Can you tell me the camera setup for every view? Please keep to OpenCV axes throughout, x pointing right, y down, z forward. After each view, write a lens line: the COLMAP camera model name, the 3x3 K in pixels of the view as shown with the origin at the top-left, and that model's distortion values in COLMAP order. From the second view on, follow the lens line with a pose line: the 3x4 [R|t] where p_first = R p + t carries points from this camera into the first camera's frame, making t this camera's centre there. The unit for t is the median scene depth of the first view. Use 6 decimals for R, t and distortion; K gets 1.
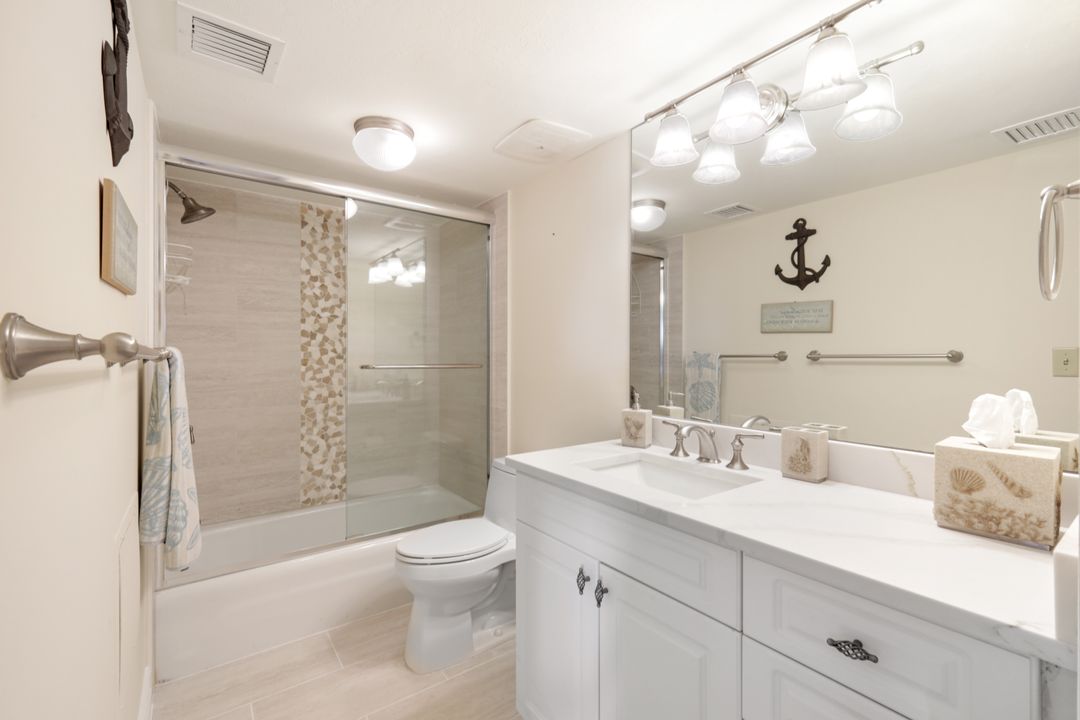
lens RADIAL K [[468.1, 0, 538.8], [0, 468.1, 359.1], [0, 0, 1]] dist [0.000171, -0.001064]
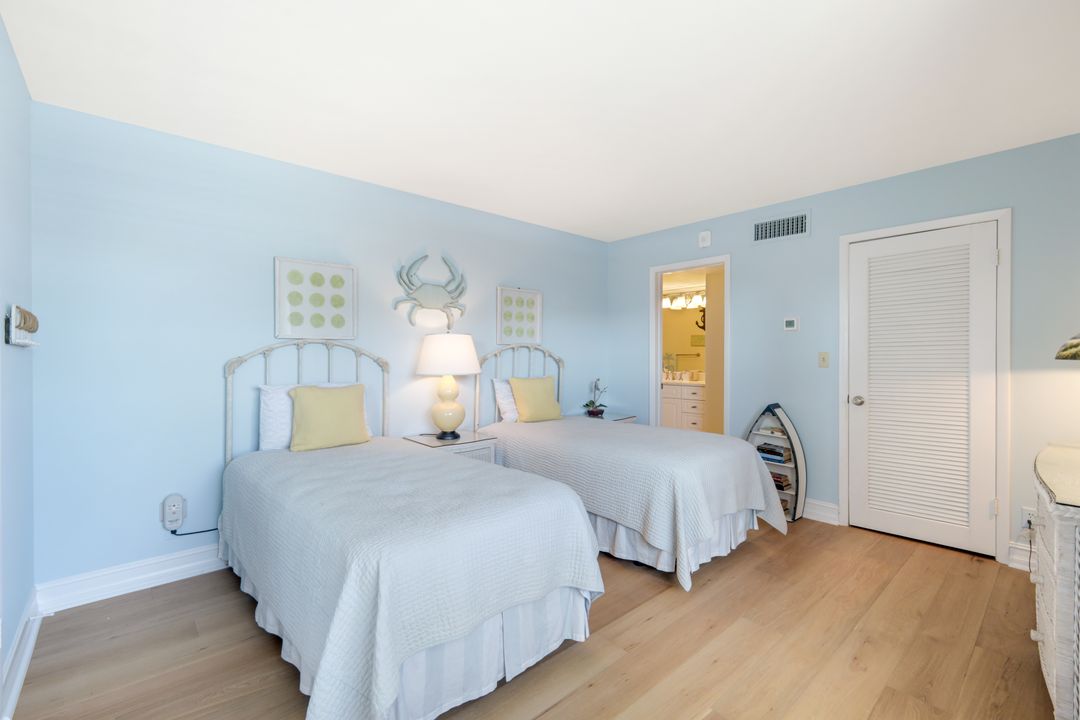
lens RADIAL K [[468.1, 0, 540.0], [0, 468.1, 357.2], [0, 0, 1]] dist [0.000171, -0.001064]
pose [[0.995998, -0.011701, 0.088605, -0.644191], [0.012181, 0.999914, -0.004878, 0.009913], [-0.088540, 0.005937, 0.996055, -1.644284]]
